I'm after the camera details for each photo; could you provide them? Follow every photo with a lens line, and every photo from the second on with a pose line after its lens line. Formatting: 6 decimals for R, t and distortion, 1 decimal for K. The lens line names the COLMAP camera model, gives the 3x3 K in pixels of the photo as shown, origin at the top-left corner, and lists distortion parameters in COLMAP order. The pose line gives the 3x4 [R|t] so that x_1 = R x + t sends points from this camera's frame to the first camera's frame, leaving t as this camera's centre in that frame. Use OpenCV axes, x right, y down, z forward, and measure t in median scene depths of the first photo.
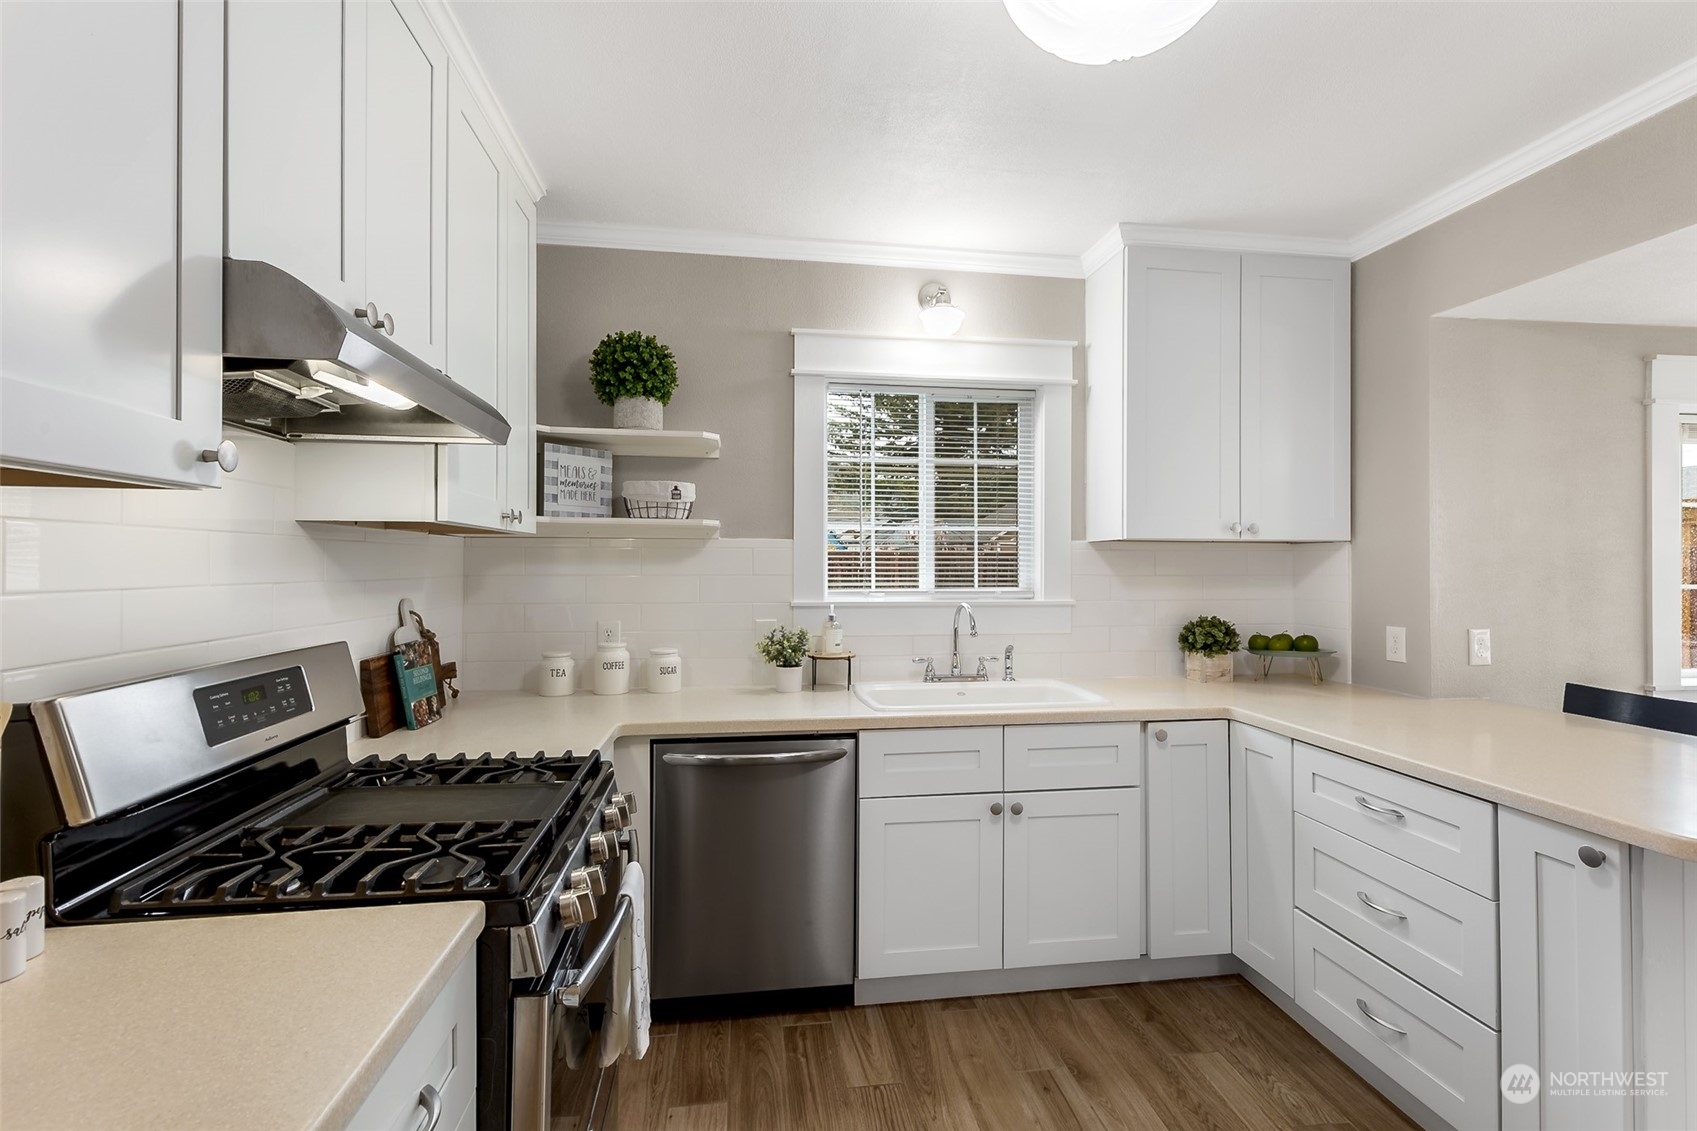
lens RADIAL K [[780.5, 0, 851.1], [0, 780.5, 564.6], [0, 0, 1]] dist [0.000459, -0.000032]
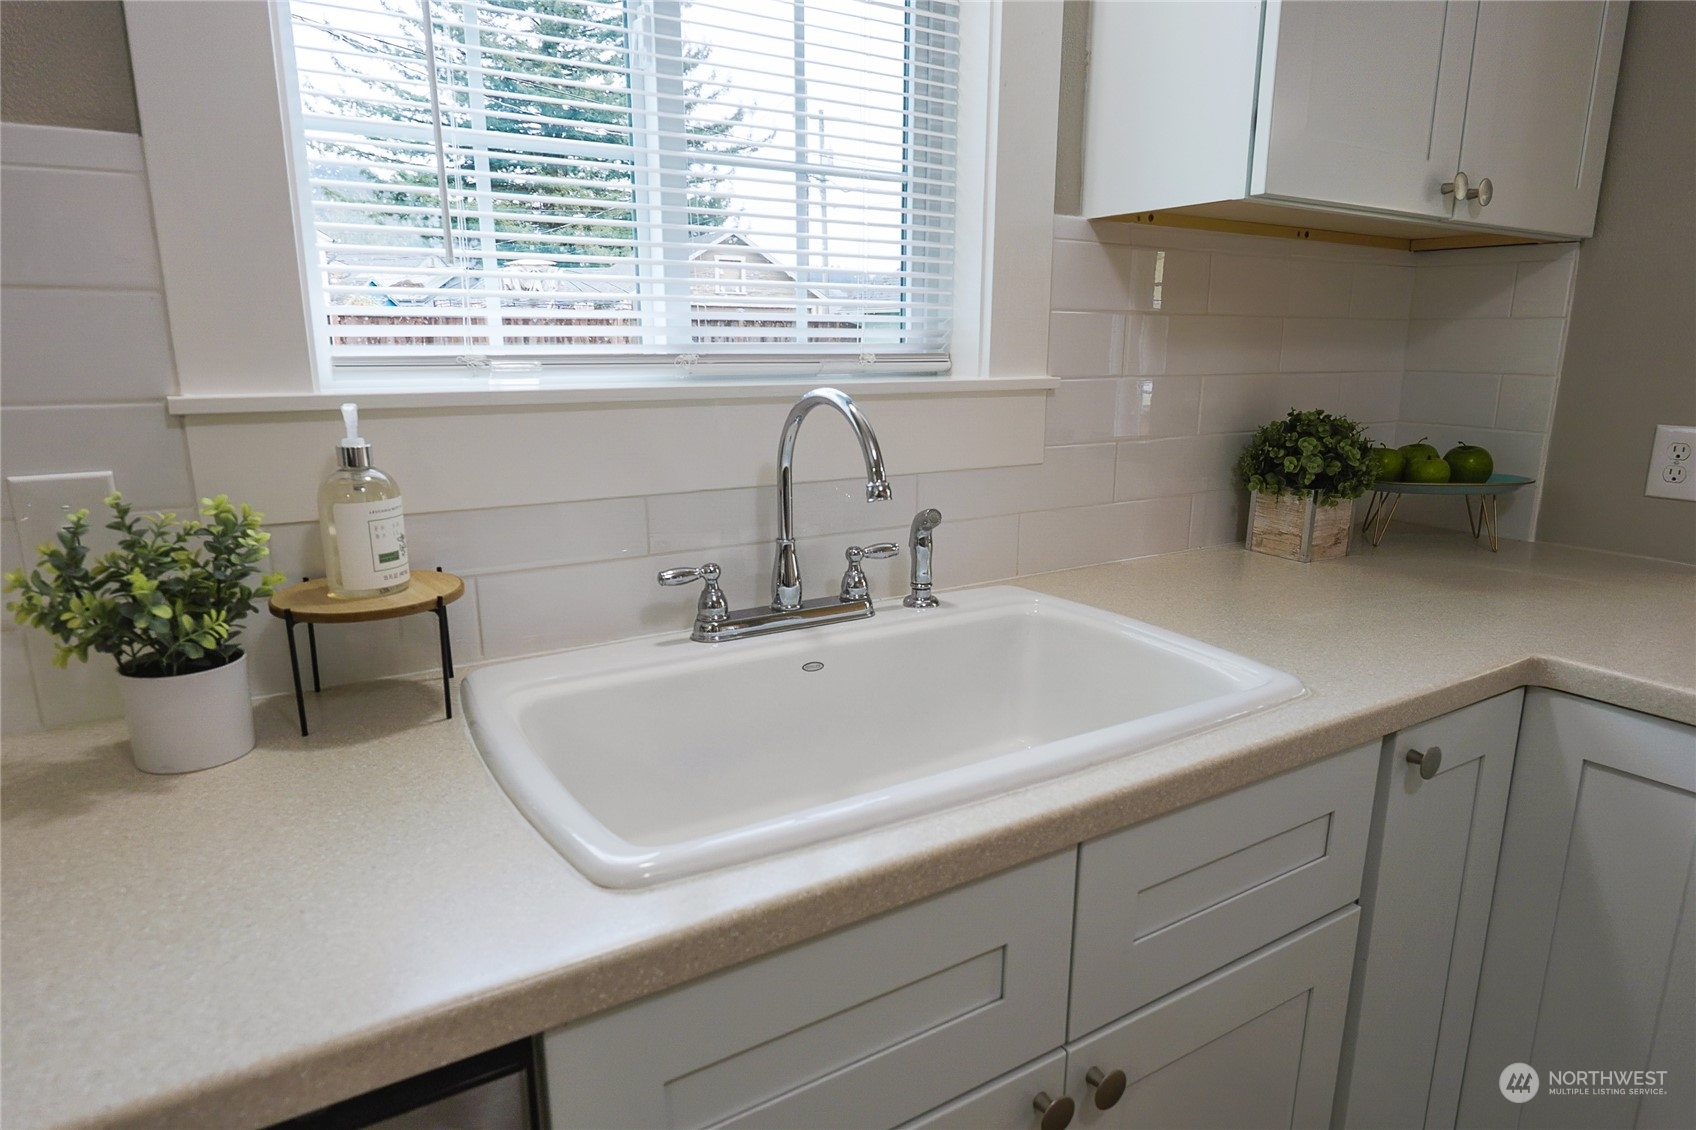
lens RADIAL K [[977.3, 0, 848.8], [0, 977.3, 573.9], [0, 0, 1]] dist [-0.019891, -0.000279]
pose [[0.915952, -0.090326, 0.390990, -0.004142], [-0.003428, 0.972541, 0.232707, 0.030179], [-0.401274, -0.214489, 0.890491, 0.623994]]
